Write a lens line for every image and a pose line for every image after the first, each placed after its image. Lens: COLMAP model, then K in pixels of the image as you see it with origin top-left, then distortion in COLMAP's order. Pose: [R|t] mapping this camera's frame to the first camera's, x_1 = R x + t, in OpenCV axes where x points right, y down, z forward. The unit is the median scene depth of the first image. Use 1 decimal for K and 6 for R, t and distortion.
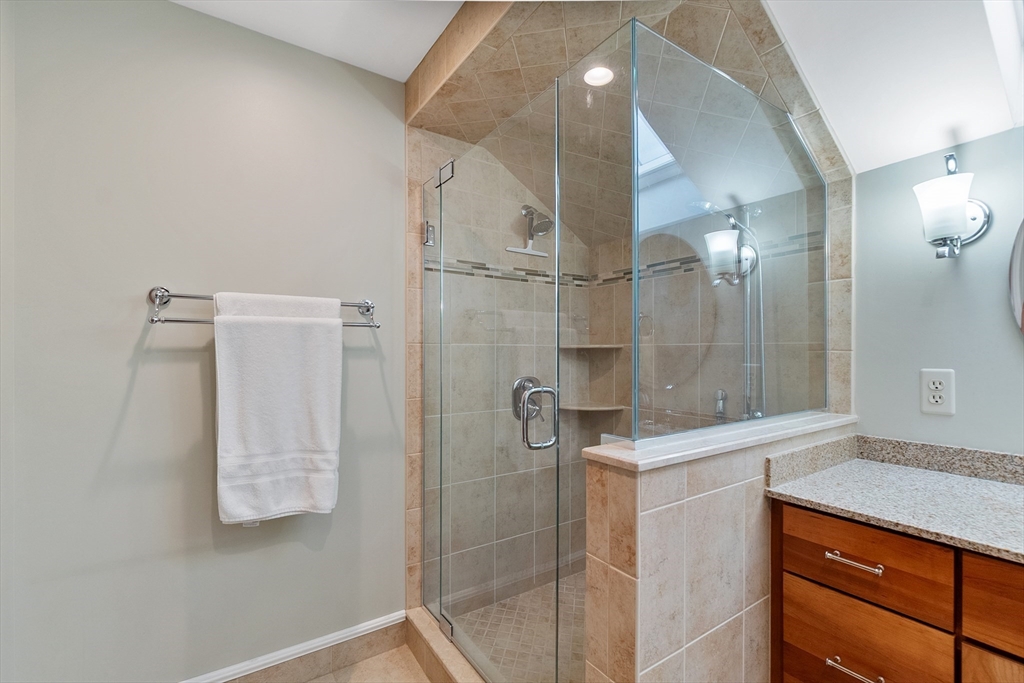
lens RADIAL K [[450.8, 0, 508.9], [0, 450.8, 352.3], [0, 0, 1]] dist [0.001400, 0.000160]
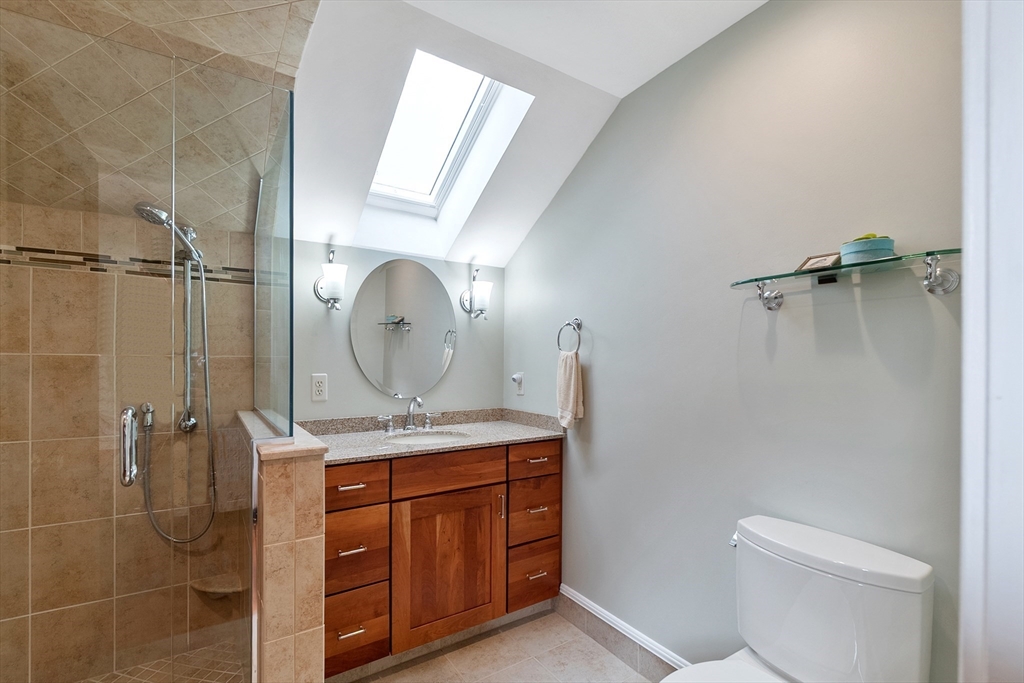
lens RADIAL K [[444.2, 0, 510.0], [0, 444.2, 363.6], [0, 0, 1]] dist [0.000378, -0.000009]
pose [[-0.000499, -0.000597, 1.000000, -0.704074], [0.000056, 1.000000, 0.000597, -0.001562], [-1.000000, 0.000056, -0.000499, 0.309292]]
